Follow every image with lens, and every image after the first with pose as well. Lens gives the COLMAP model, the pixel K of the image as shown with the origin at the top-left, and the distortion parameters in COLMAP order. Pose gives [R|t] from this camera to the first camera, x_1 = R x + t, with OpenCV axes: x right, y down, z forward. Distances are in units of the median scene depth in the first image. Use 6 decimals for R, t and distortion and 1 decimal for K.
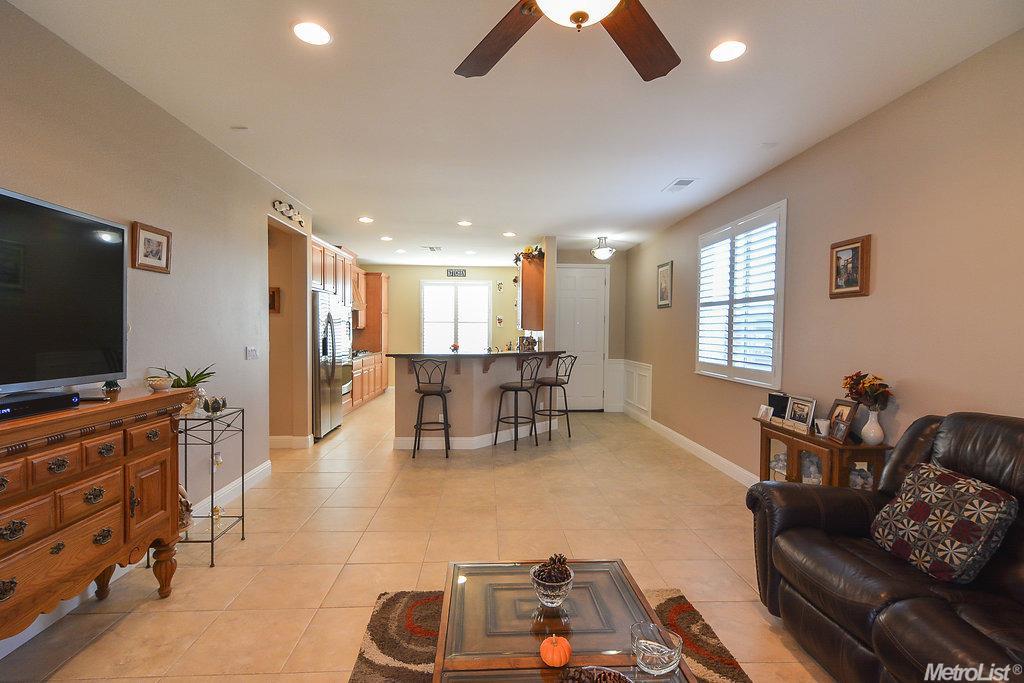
lens RADIAL K [[482.7, 0, 507.4], [0, 482.7, 345.0], [0, 0, 1]] dist [0.028595, -0.012911]
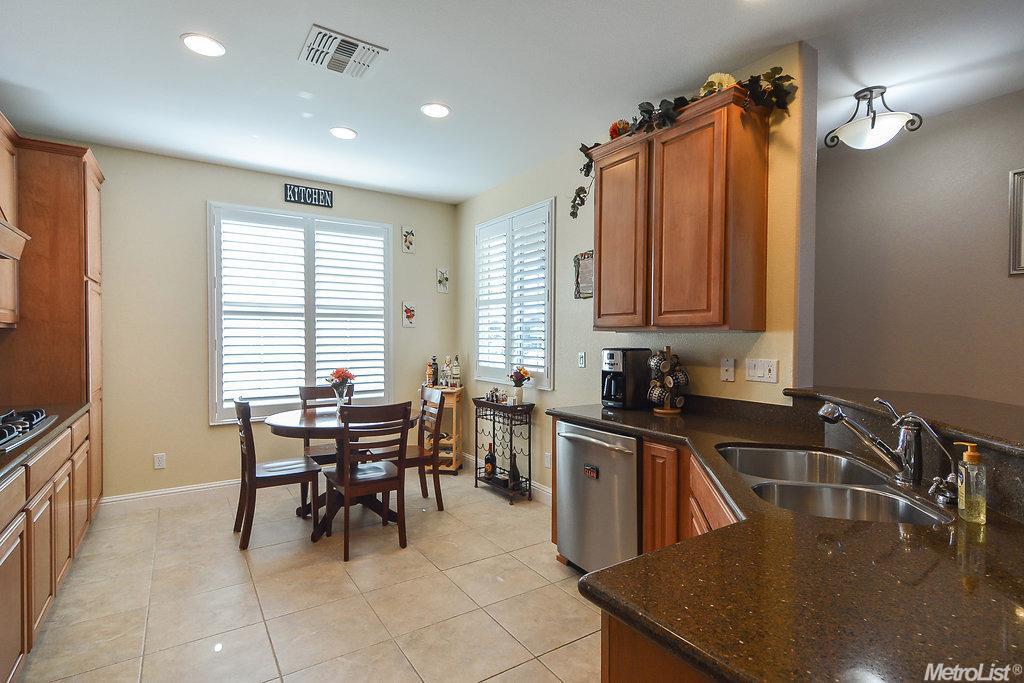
lens RADIAL K [[494.5, 0, 503.7], [0, 494.5, 343.0], [0, 0, 1]] dist [0.040547, -0.013866]
pose [[0.862251, -0.014506, 0.506274, -0.282820], [0.022834, 0.999687, -0.010247, -0.022690], [-0.505966, 0.020396, 0.862312, 0.855739]]
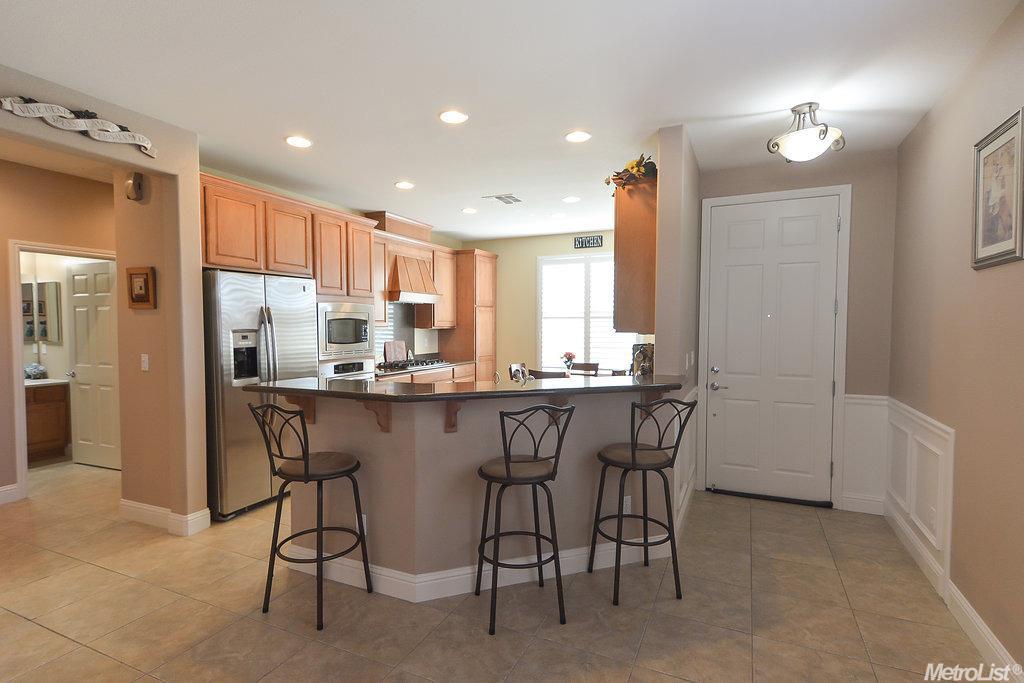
lens RADIAL K [[510.8, 0, 508.9], [0, 510.8, 345.1], [0, 0, 1]] dist [0.022786, -0.000896]
pose [[0.885665, 0.010666, -0.464202, 0.191775], [-0.007590, 0.999935, 0.008495, -0.023551], [0.464262, -0.004000, 0.885689, 0.526043]]
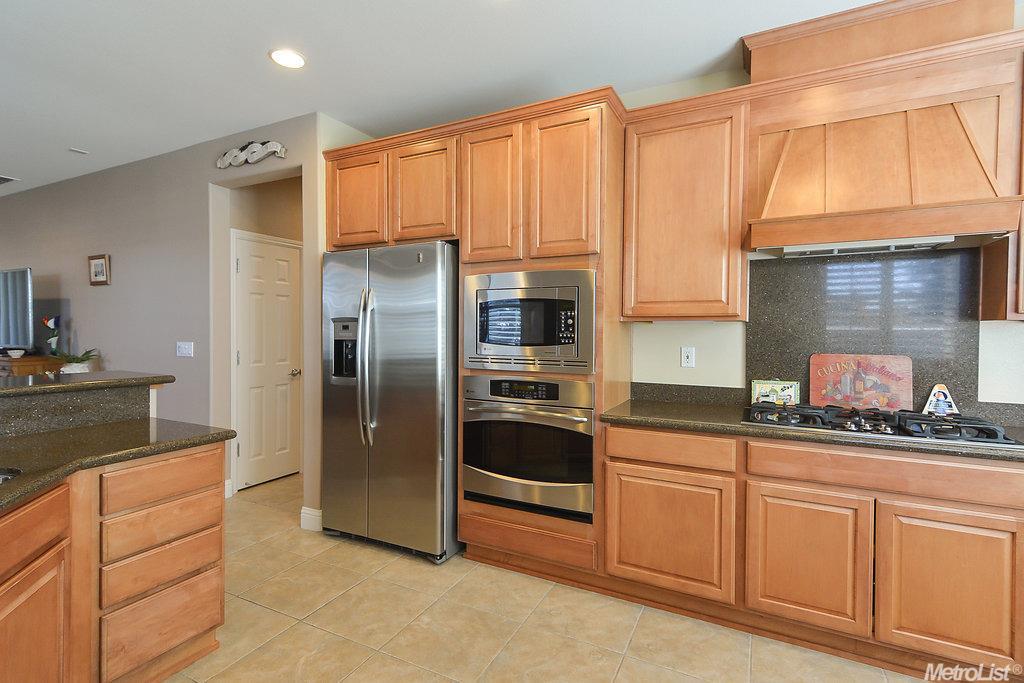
lens RADIAL K [[494.5, 0, 503.7], [0, 494.5, 343.0], [0, 0, 1]] dist [0.040547, -0.013866]
pose [[-0.512374, 0.005870, -0.858742, -0.014500], [-0.039492, 0.998758, 0.030390, -0.030869], [0.857854, 0.049484, -0.511506, 1.262818]]
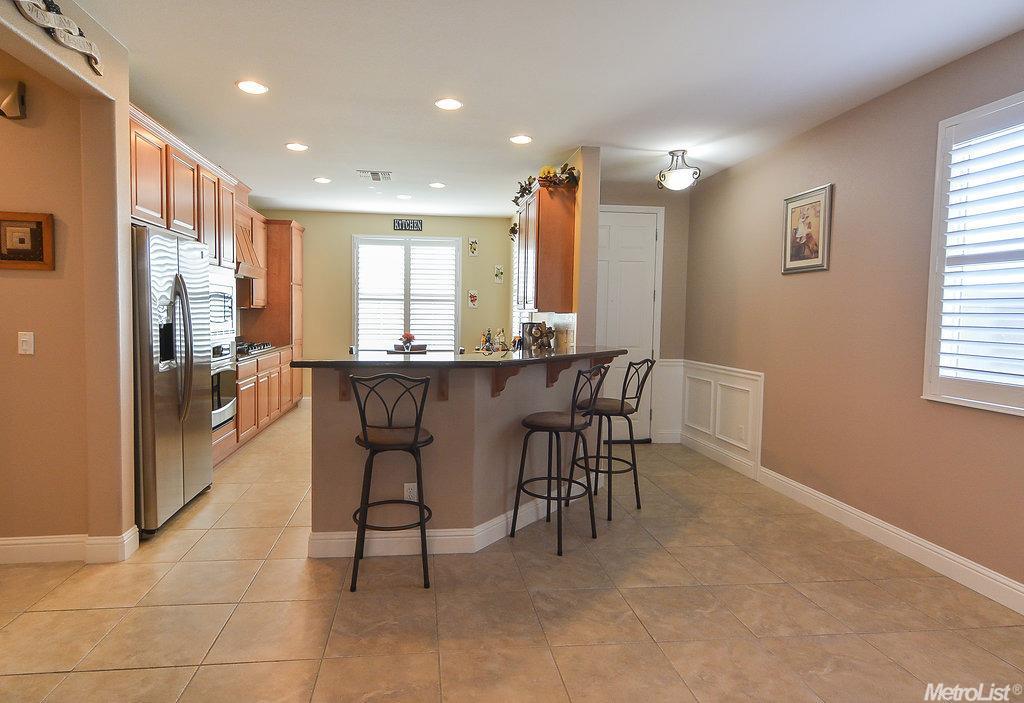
lens RADIAL K [[549.0, 0, 481.3], [0, 549.0, 339.3], [0, 0, 1]] dist [0.030346, -0.014462]
pose [[0.997807, 0.003278, 0.066111, -0.085683], [-0.004353, 0.999861, 0.016111, -0.008947], [-0.066049, -0.016363, 0.997682, 0.376621]]
